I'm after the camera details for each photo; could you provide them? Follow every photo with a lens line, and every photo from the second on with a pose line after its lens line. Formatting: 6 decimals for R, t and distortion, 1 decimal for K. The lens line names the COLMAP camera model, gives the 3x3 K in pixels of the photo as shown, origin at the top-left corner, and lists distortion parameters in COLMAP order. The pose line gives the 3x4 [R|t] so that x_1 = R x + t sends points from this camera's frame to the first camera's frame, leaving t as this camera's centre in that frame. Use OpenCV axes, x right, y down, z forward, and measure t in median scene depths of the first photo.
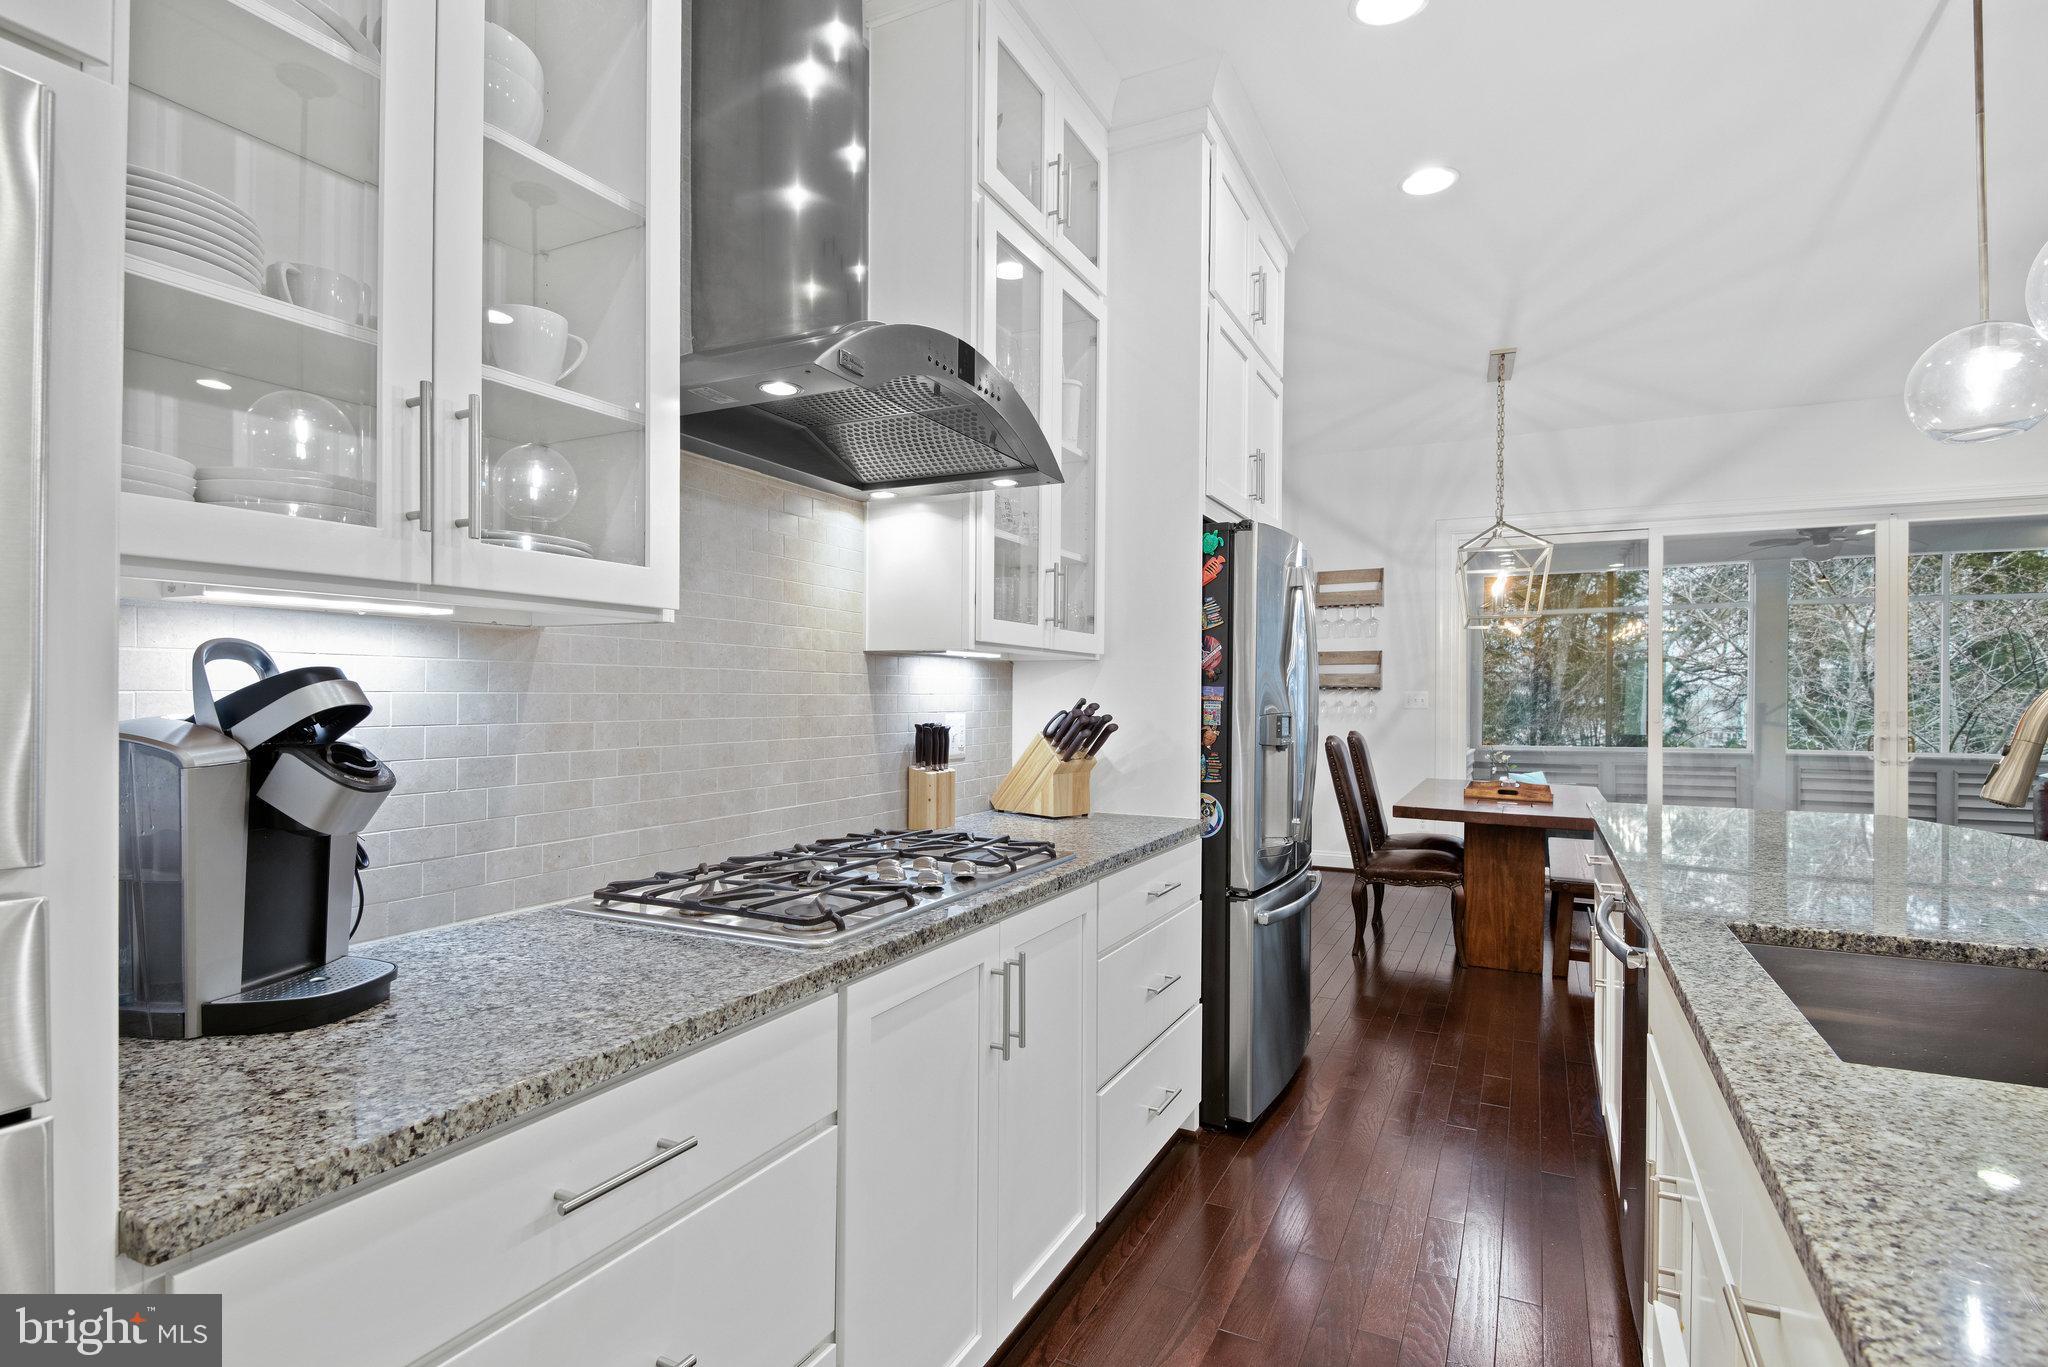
lens RADIAL K [[1006.7, 0, 1024.9], [0, 1006.7, 693.5], [0, 0, 1]] dist [0.005175, -0.005611]
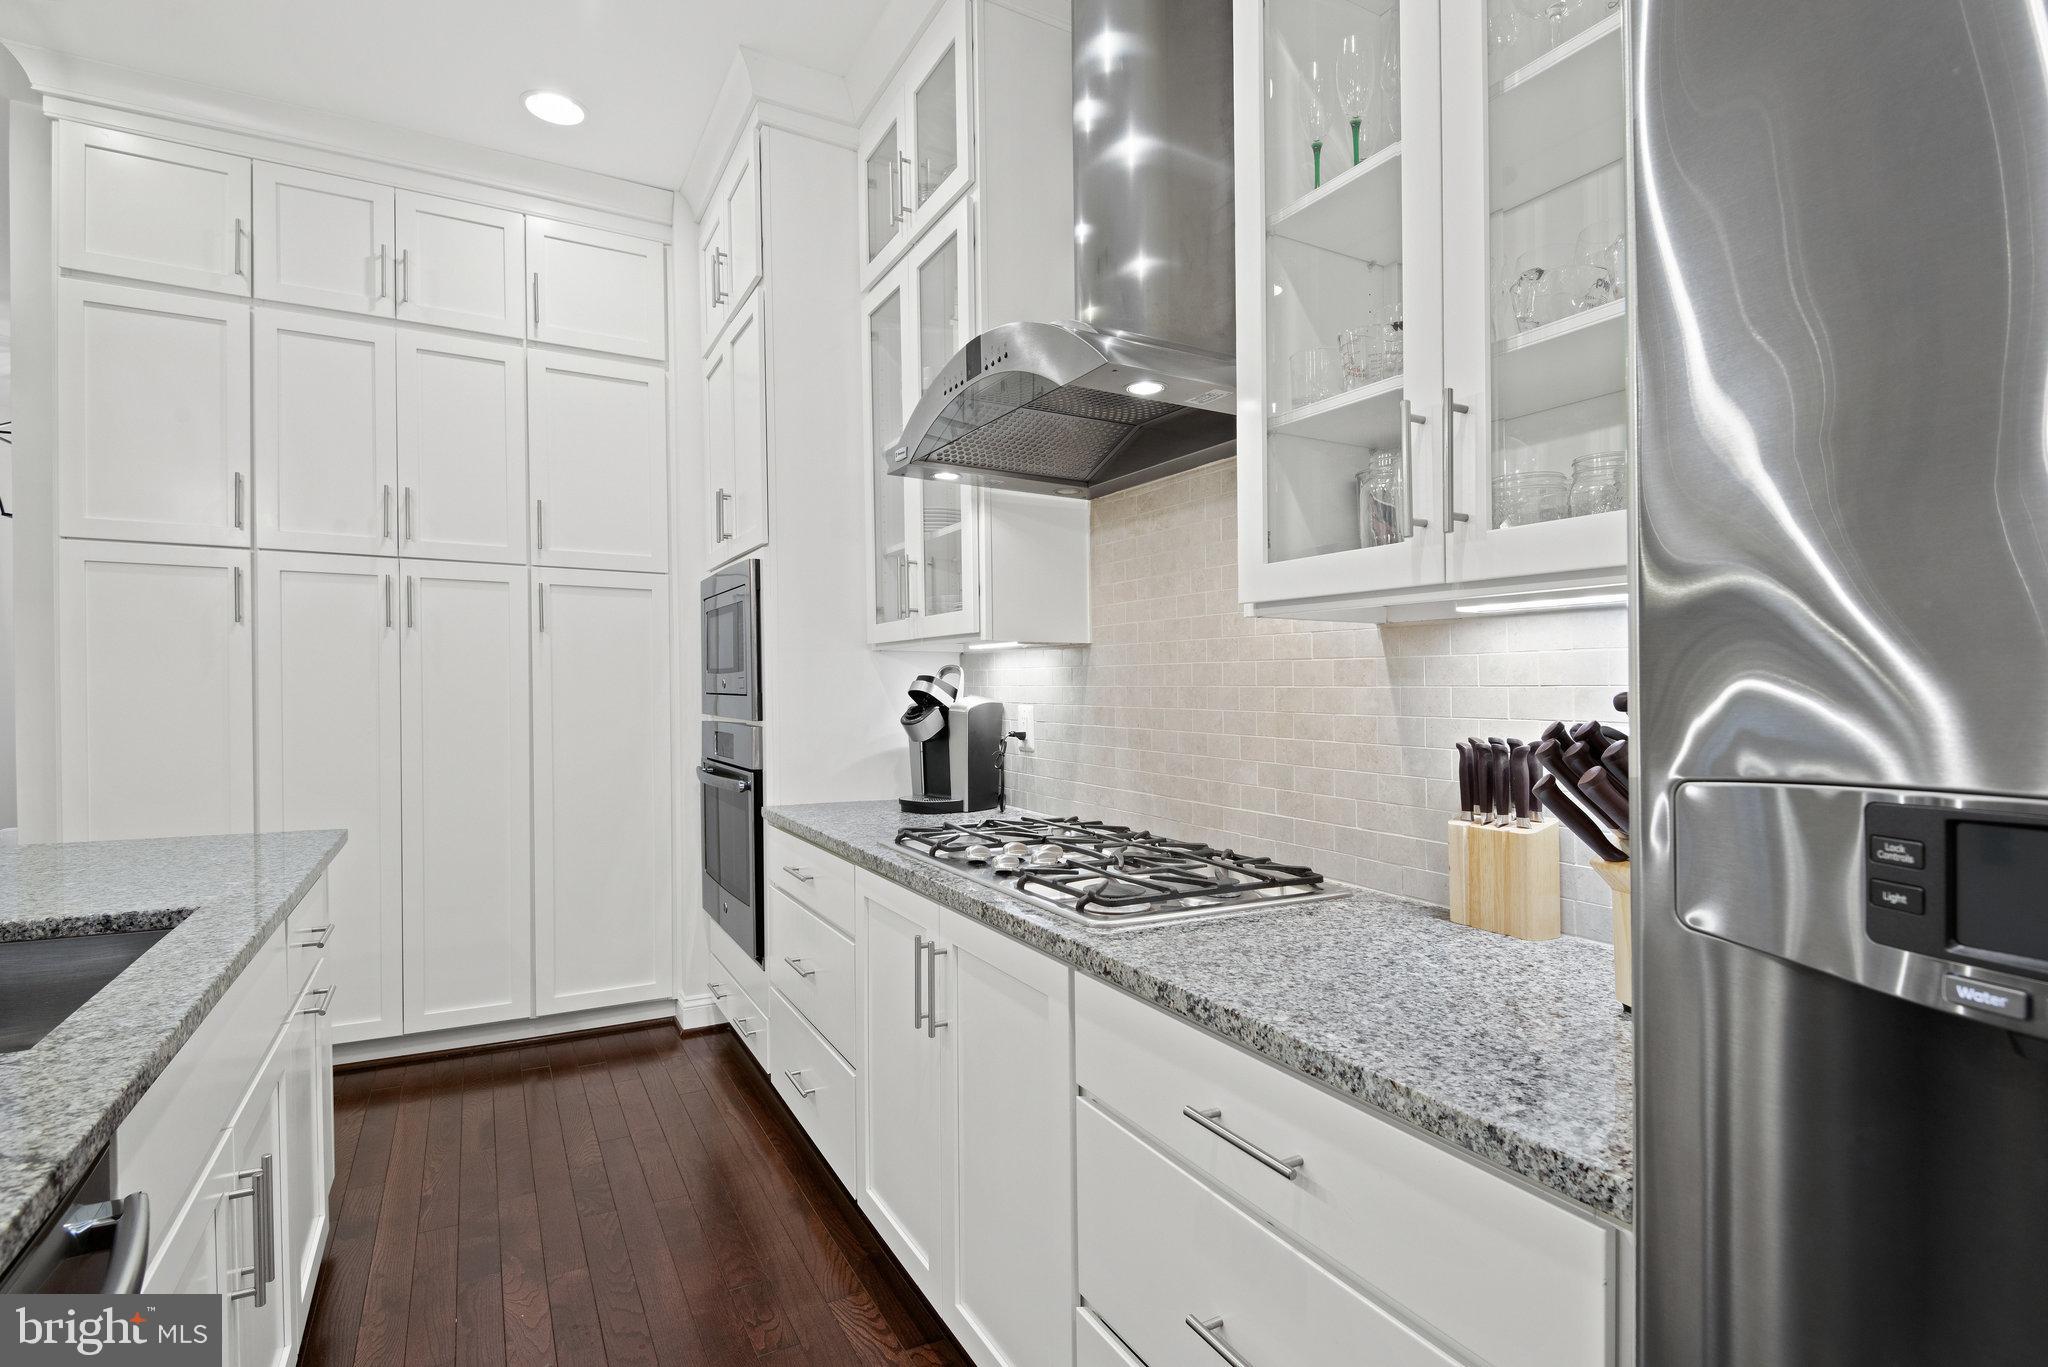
lens RADIAL K [[1006.7, 0, 1028.6], [0, 1006.7, 685.6], [0, 0, 1]] dist [0.005175, -0.005611]
pose [[-0.564054, 0.015188, -0.825599, 0.631338], [0.016798, 0.999835, 0.006916, -0.009817], [0.825567, -0.009968, -0.564216, 1.371693]]
